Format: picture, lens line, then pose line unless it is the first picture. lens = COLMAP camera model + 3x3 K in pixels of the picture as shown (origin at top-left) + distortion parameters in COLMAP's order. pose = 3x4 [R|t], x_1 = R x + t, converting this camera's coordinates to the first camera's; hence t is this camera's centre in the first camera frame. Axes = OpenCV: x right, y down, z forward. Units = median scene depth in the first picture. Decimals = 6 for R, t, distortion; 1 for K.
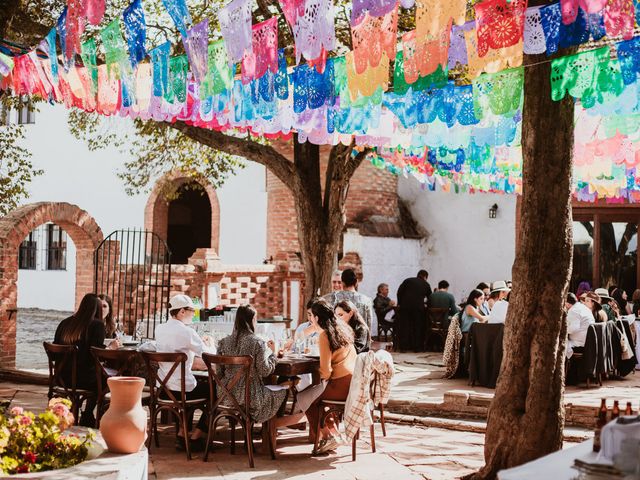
lens RADIAL K [[1045.3, 0, 320.0], [0, 1045.3, 240.0], [0, 0, 1]] dist [-0.110408, 0.127739]
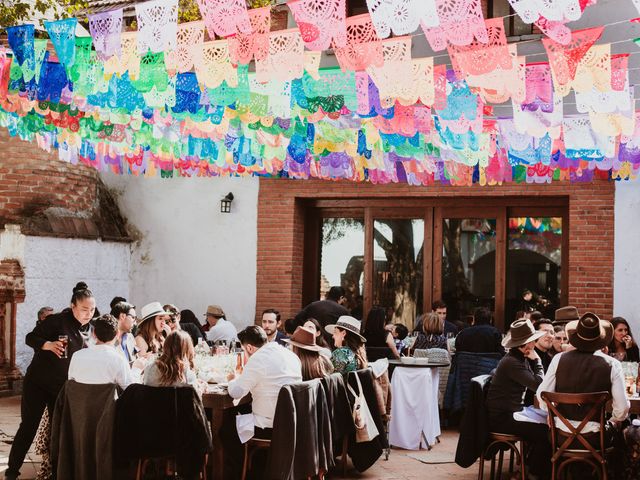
lens RADIAL K [[1045.3, 0, 320.0], [0, 1045.3, 240.0], [0, 0, 1]] dist [-0.110408, 0.127739]
pose [[0.988059, 0.004664, 0.154005, 0.121168], [-0.001749, 0.999817, -0.019056, 0.011195], [-0.154065, 0.018559, 0.987886, 0.292631]]
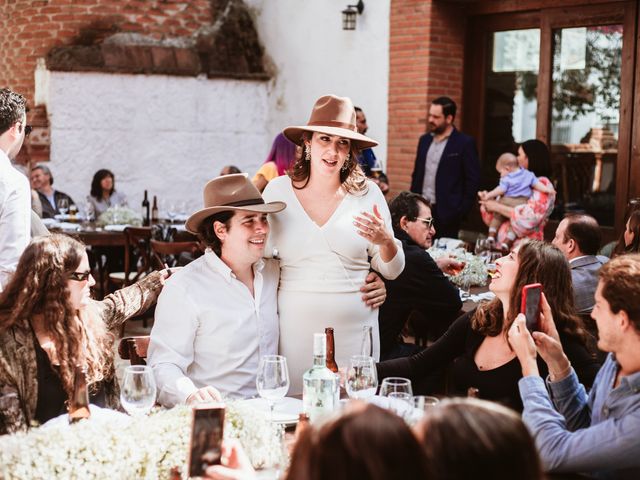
lens RADIAL K [[1045.3, 0, 320.0], [0, 1045.3, 240.0], [0, 0, 1]] dist [-0.110408, 0.127739]
pose [[0.908061, 0.046562, -0.416241, 0.356466], [0.000975, 0.993564, 0.113269, 0.019743], [0.418836, -0.103261, 0.902172, 0.572409]]
